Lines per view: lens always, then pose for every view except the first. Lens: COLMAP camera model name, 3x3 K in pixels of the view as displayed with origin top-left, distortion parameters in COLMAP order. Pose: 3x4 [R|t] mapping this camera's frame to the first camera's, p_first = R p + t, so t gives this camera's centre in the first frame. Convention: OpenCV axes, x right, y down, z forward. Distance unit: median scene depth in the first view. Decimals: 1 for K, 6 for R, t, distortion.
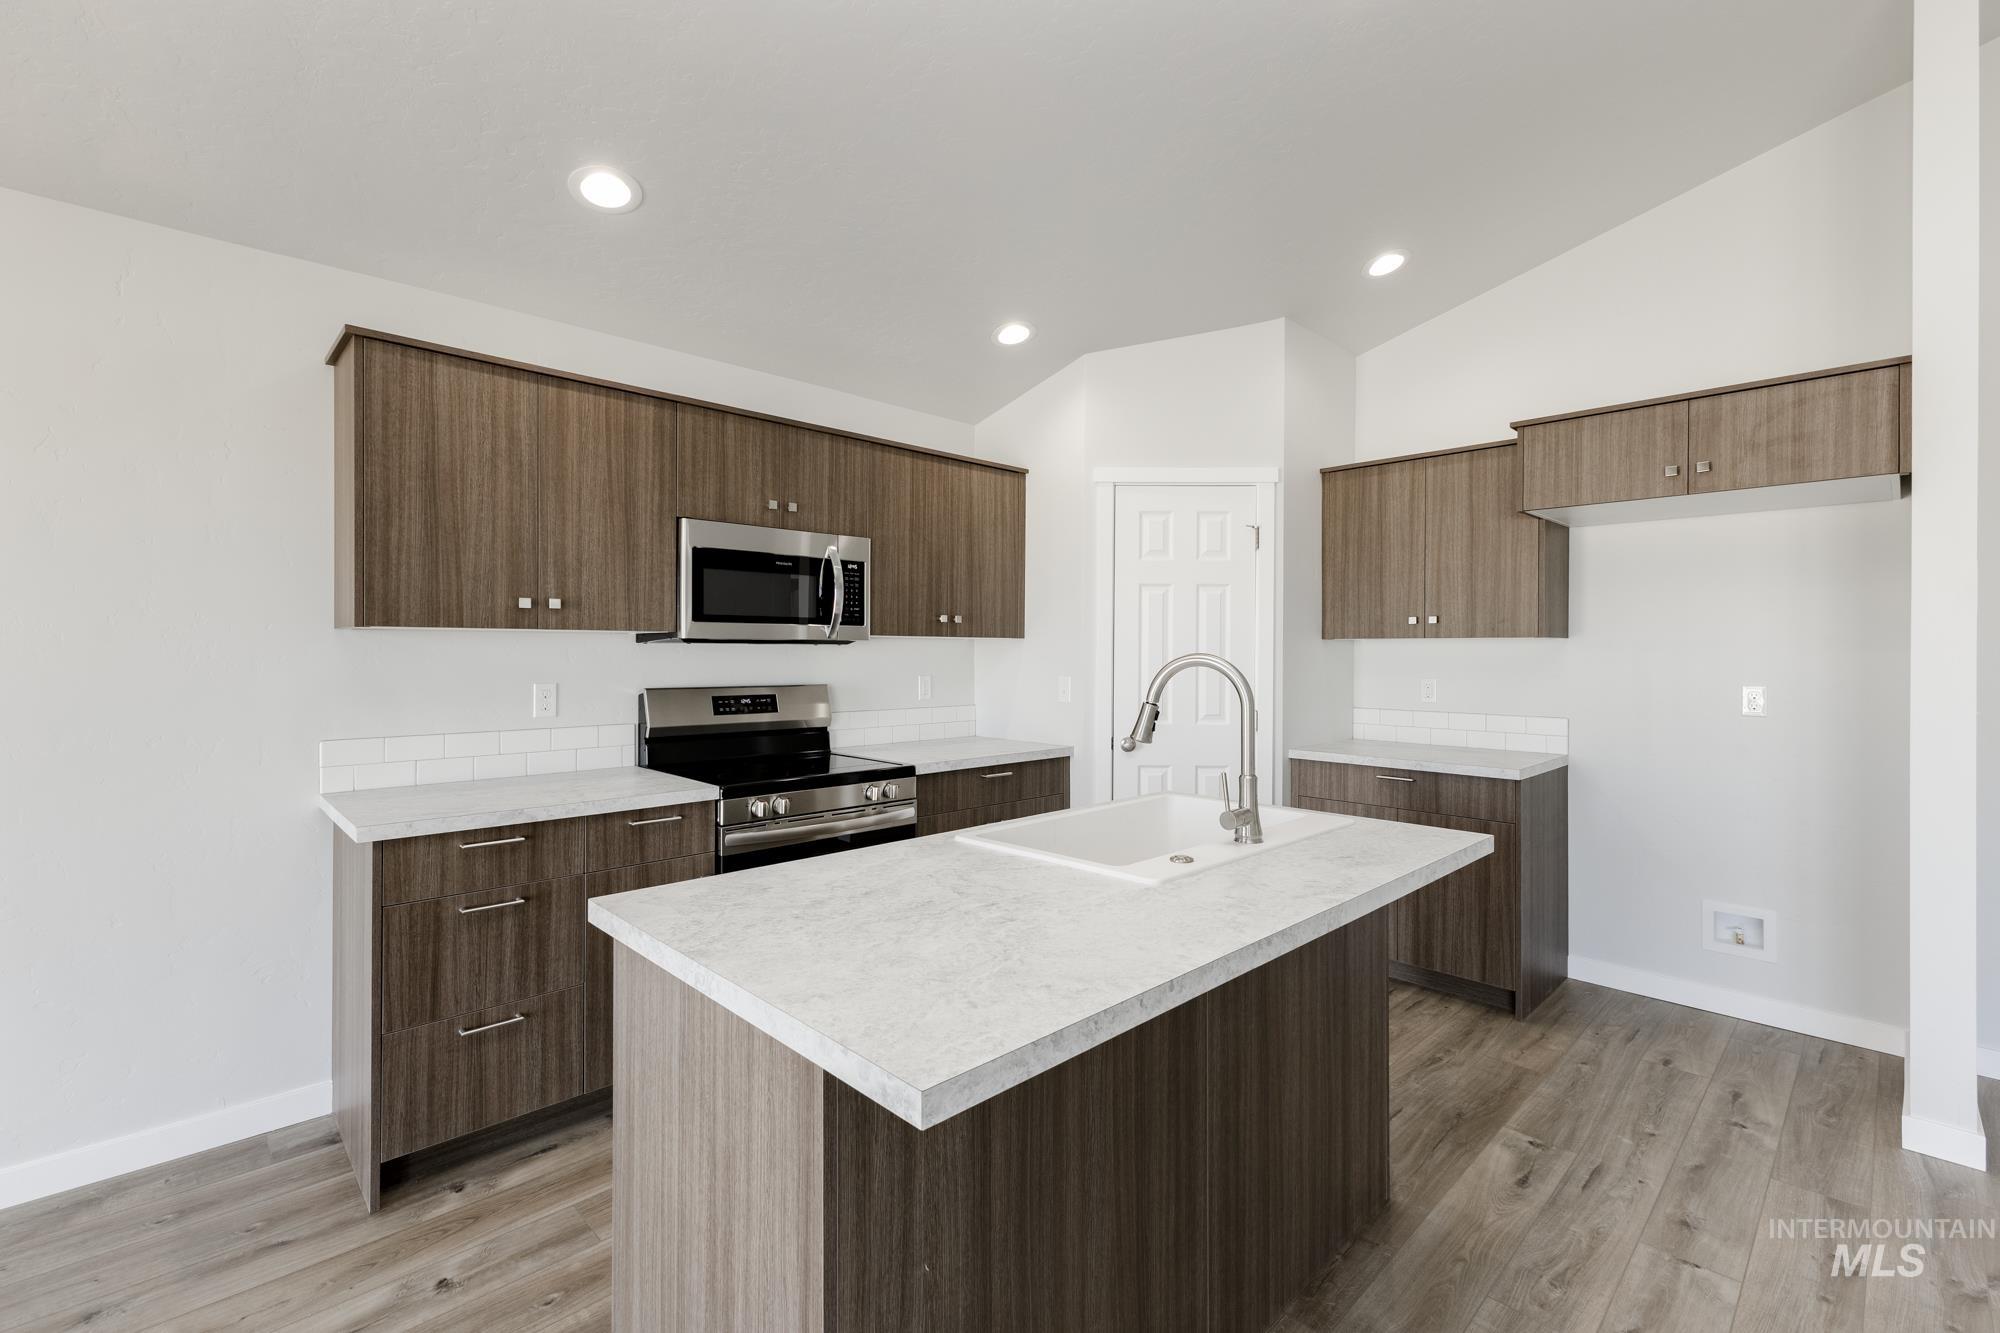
lens RADIAL K [[876.0, 0, 991.1], [0, 876.0, 656.0], [0, 0, 1]] dist [0.014731, -0.003080]
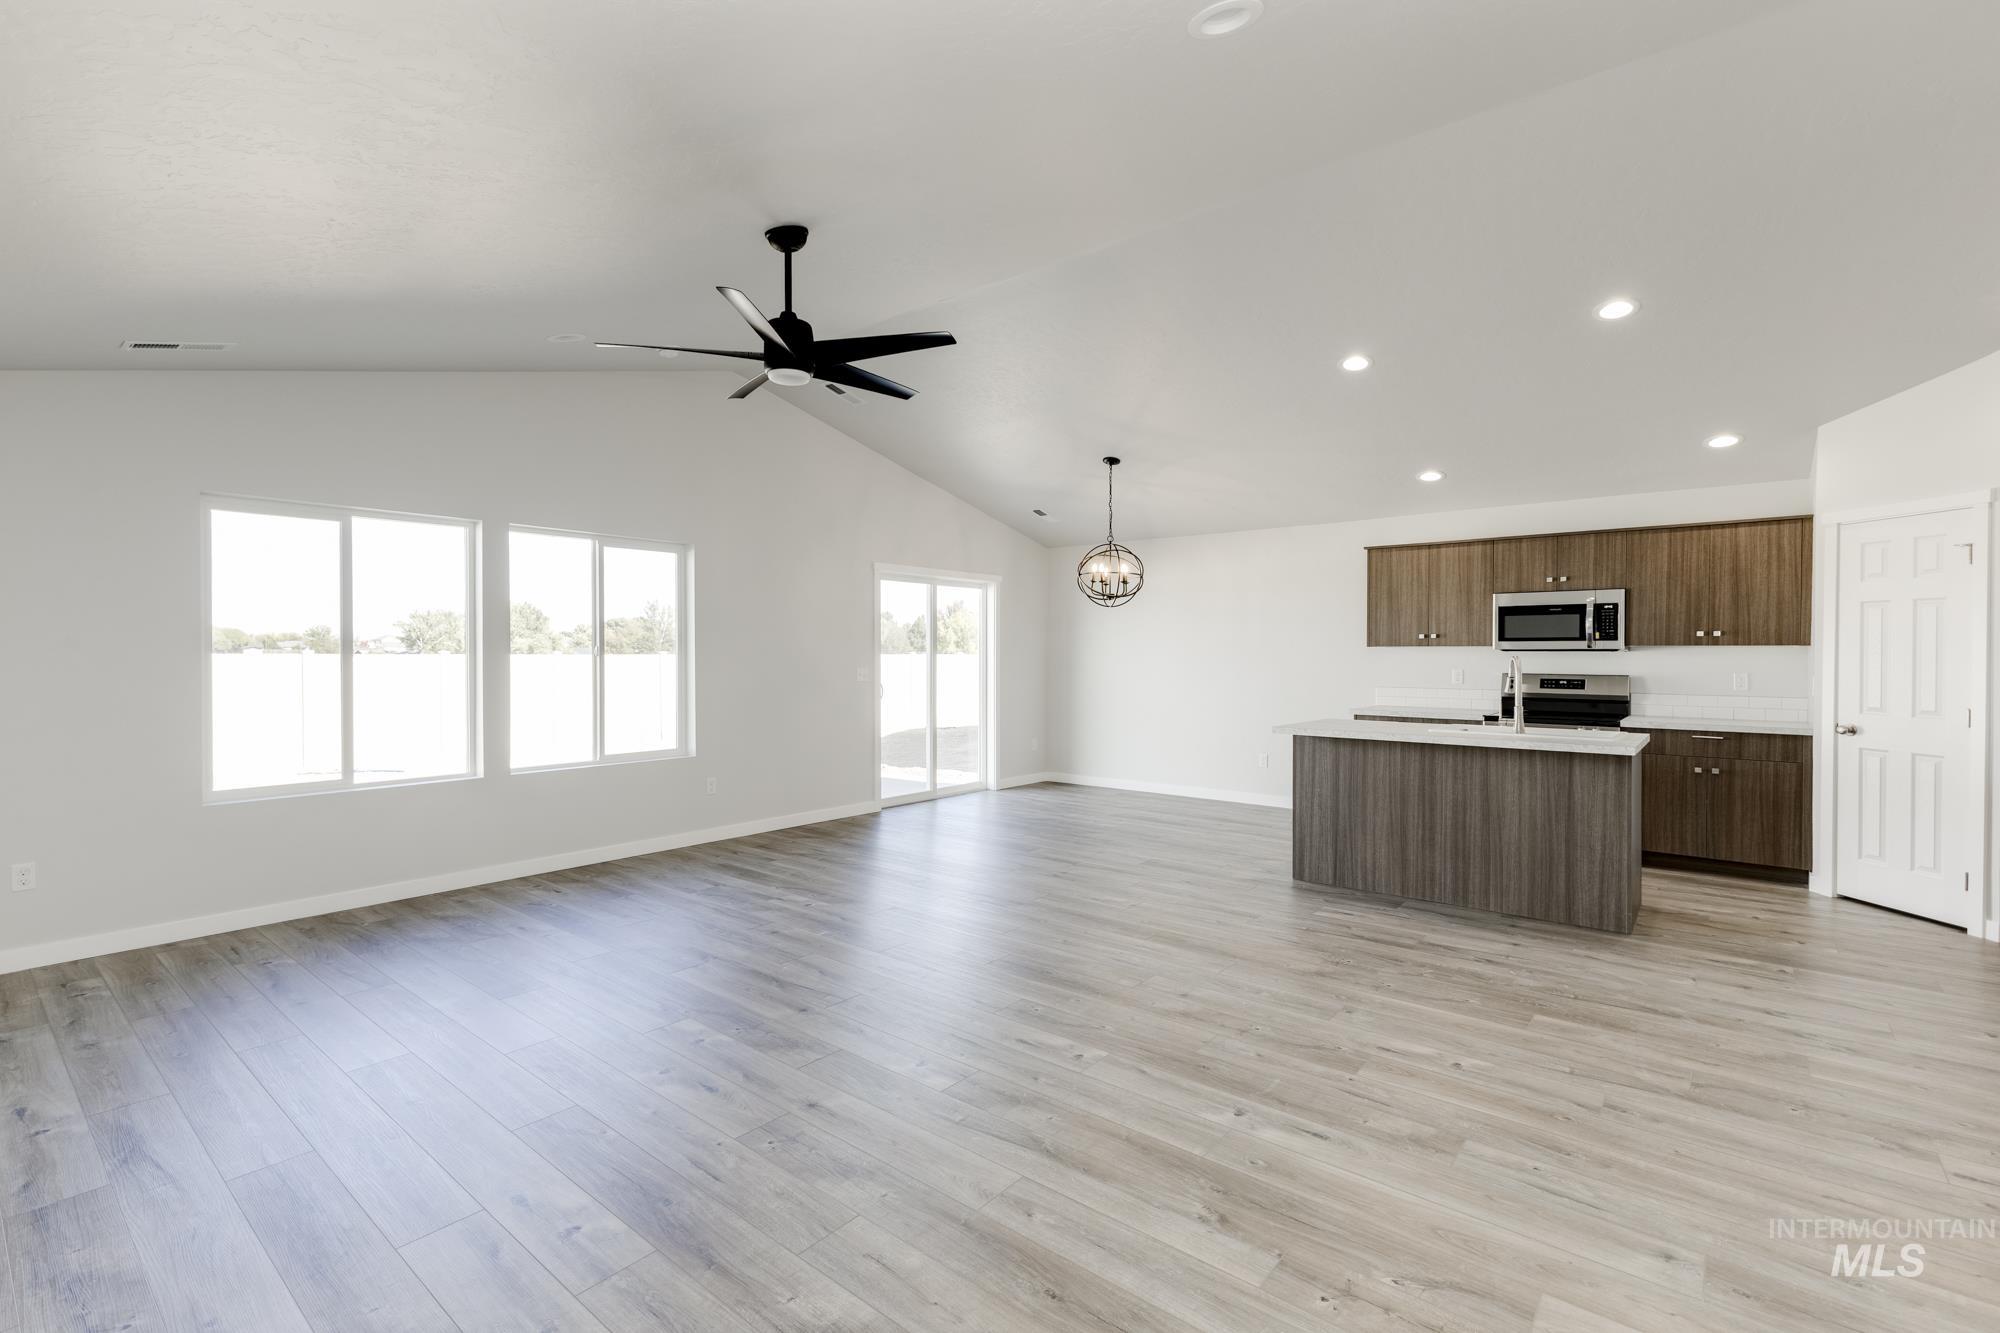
lens RADIAL K [[876.0, 0, 967.8], [0, 876.0, 658.6], [0, 0, 1]] dist [0.014731, -0.003080]
pose [[0.078758, 0.004565, -0.996883, 1.507538], [-0.007591, 0.999963, 0.003979, 0.003594], [0.996865, 0.007254, 0.078789, -0.410704]]
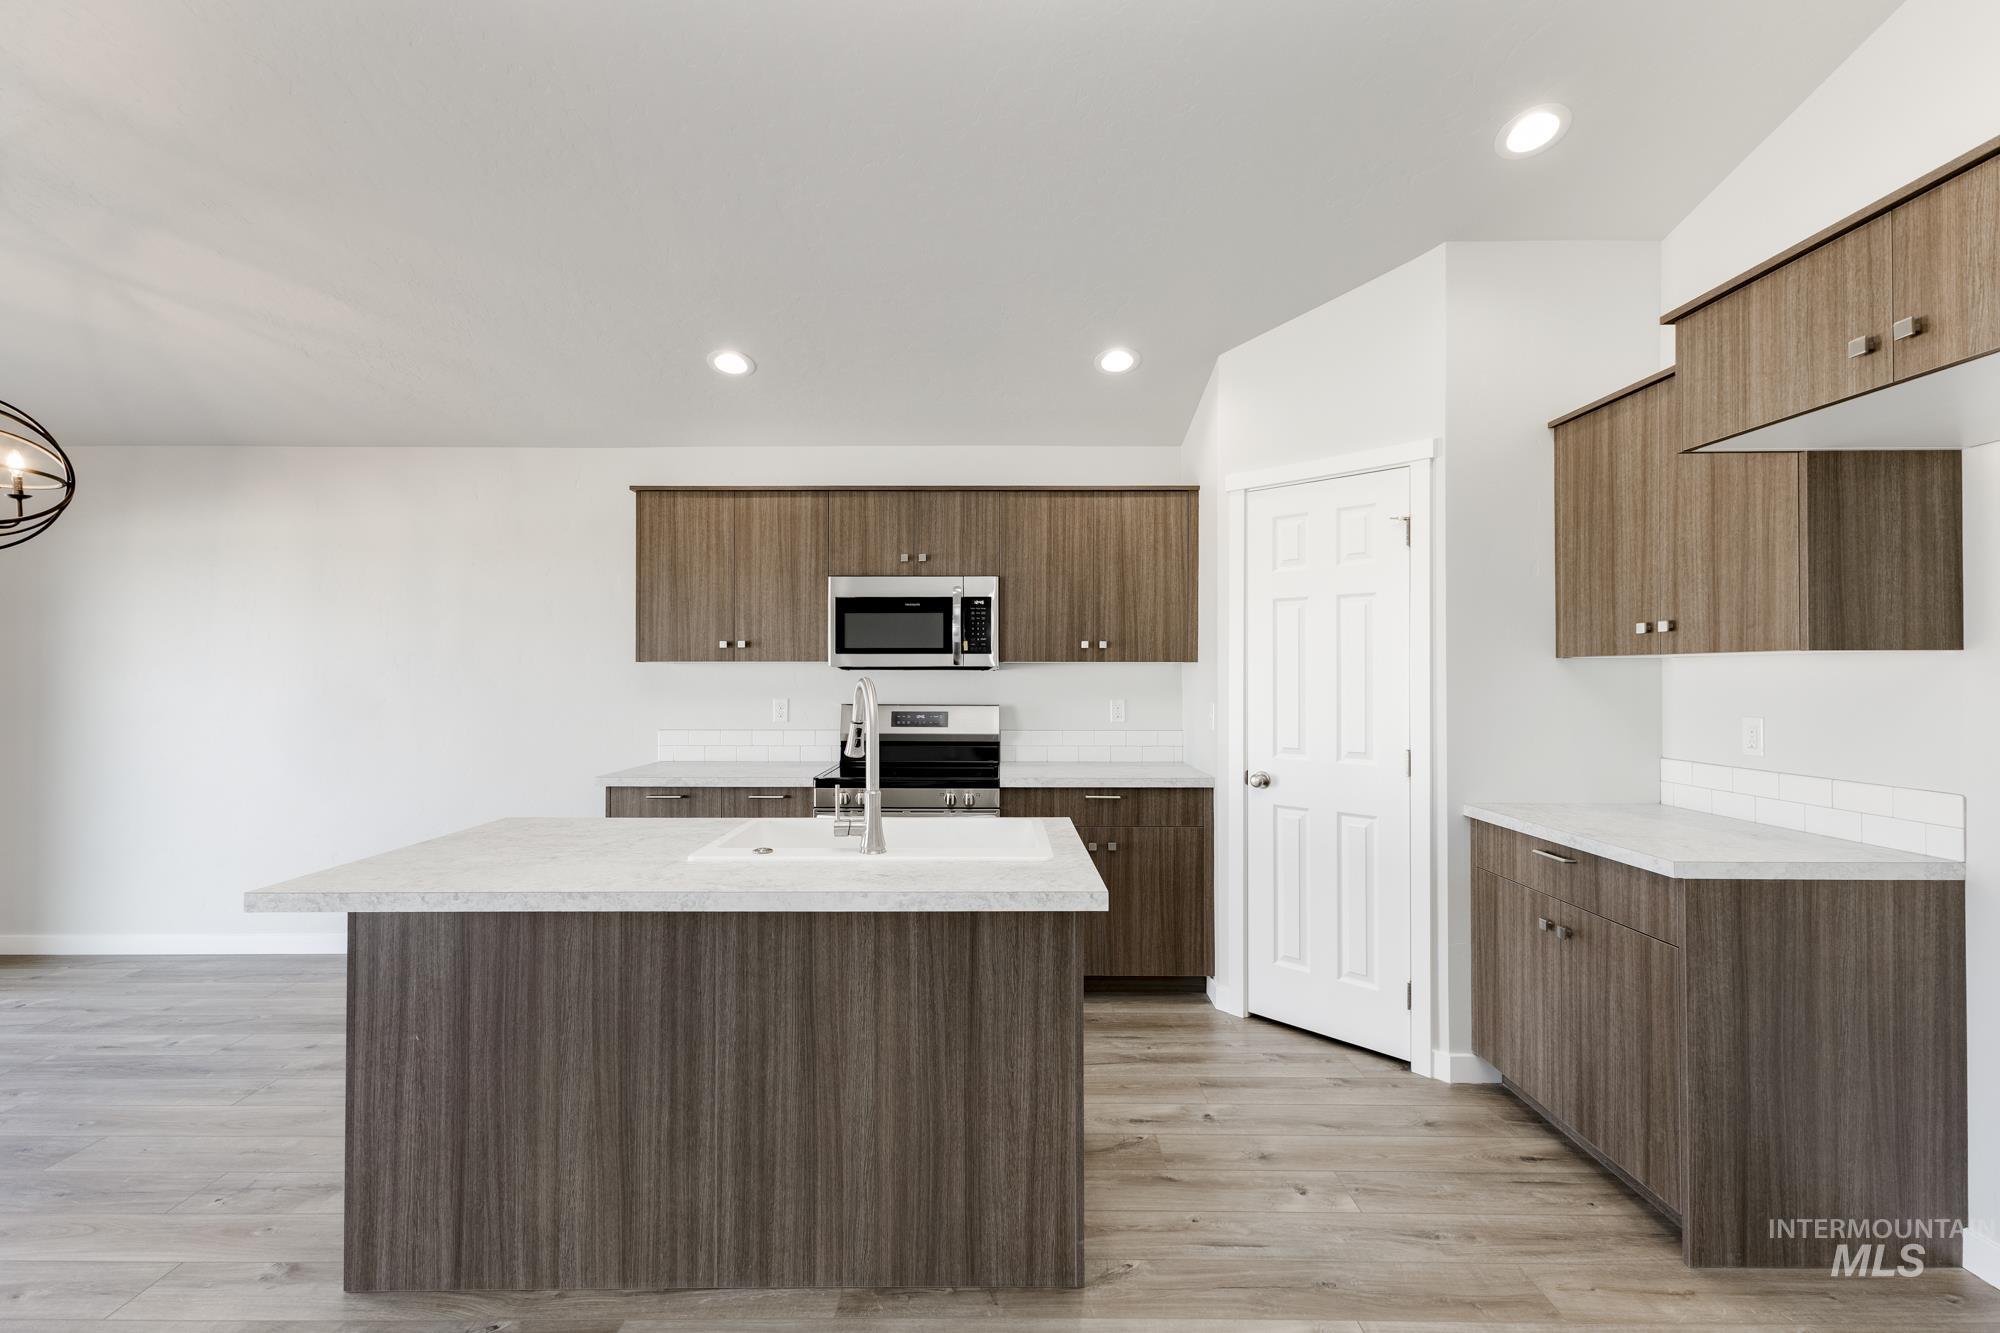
lens RADIAL K [[876.0, 0, 990.9], [0, 876.0, 672.8], [0, 0, 1]] dist [0.014731, -0.003080]
pose [[0.711750, -0.004203, -0.702420, 0.669139], [-0.002437, 0.999961, -0.008452, 0.000127], [0.702428, 0.007727, 0.711713, 0.195265]]
